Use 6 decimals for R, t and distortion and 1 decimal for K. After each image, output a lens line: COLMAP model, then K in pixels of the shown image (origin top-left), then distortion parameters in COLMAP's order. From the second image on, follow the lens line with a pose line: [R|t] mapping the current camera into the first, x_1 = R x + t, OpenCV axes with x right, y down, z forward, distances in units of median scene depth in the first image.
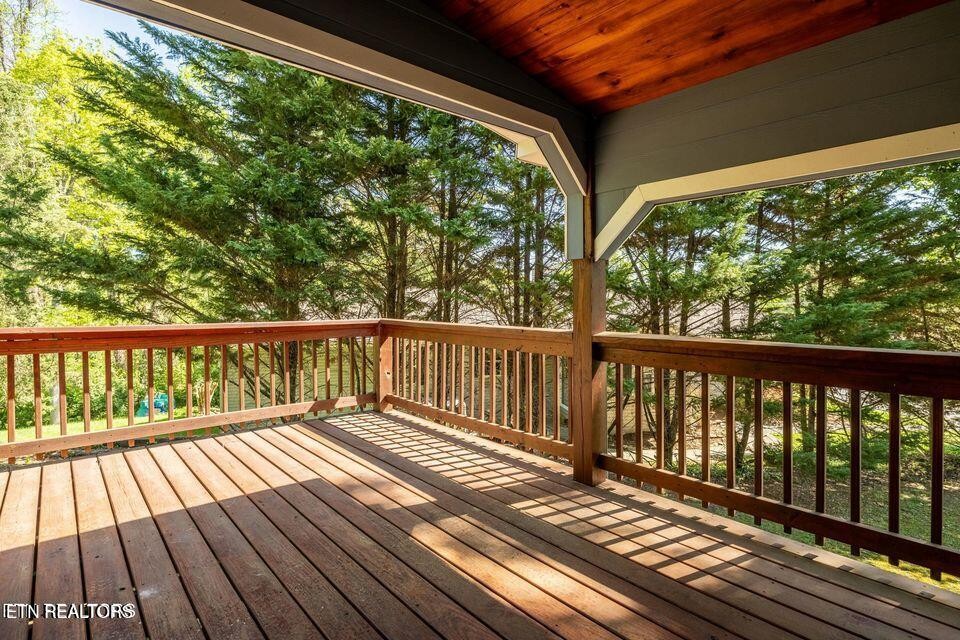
lens RADIAL K [[485.2, 0, 482.2], [0, 485.2, 300.0], [0, 0, 1]] dist [-0.002203, -0.000169]
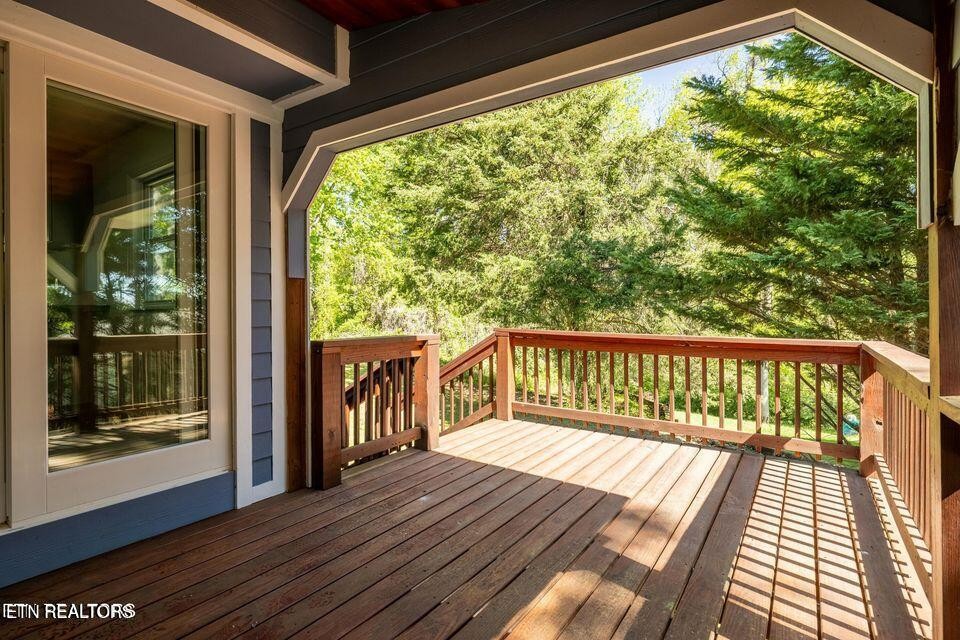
lens RADIAL K [[489.3, 0, 473.1], [0, 489.3, 315.9], [0, 0, 1]] dist [-0.001073, -0.000024]
pose [[0.240976, 0.010501, -0.970474, 0.558438], [-0.006411, 0.999937, 0.009228, 0.000750], [0.970510, 0.003998, 0.241029, 0.496420]]
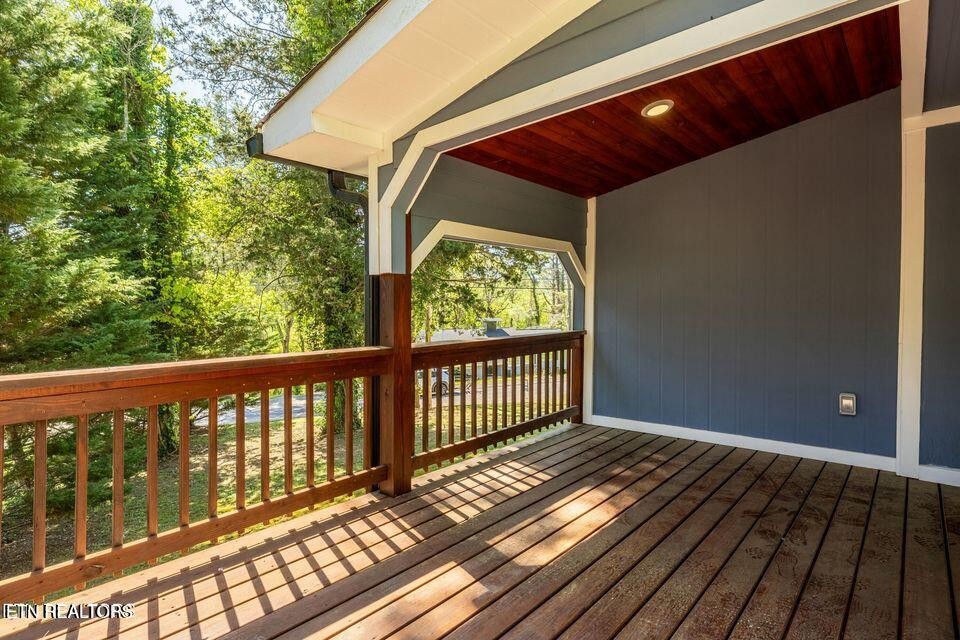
lens RADIAL K [[489.3, 0, 473.1], [0, 489.3, 315.9], [0, 0, 1]] dist [-0.001073, -0.000024]
pose [[-0.113280, -0.008399, 0.993528, -0.865592], [0.013479, 0.999859, 0.009989, -0.006582], [-0.993472, 0.014523, -0.113150, 1.004005]]
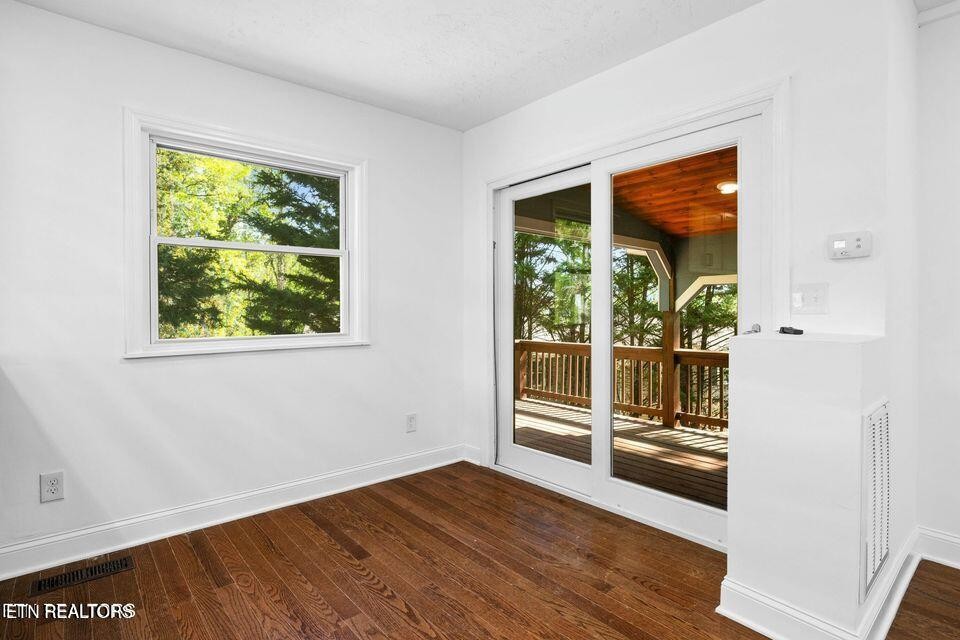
lens RADIAL K [[489.3, 0, 473.1], [0, 489.3, 315.9], [0, 0, 1]] dist [-0.001073, -0.000024]
pose [[0.999938, 0.001684, -0.010981, -0.569073], [-0.001605, 0.999973, 0.007166, -0.082567], [0.010993, -0.007148, 0.999914, -0.993887]]
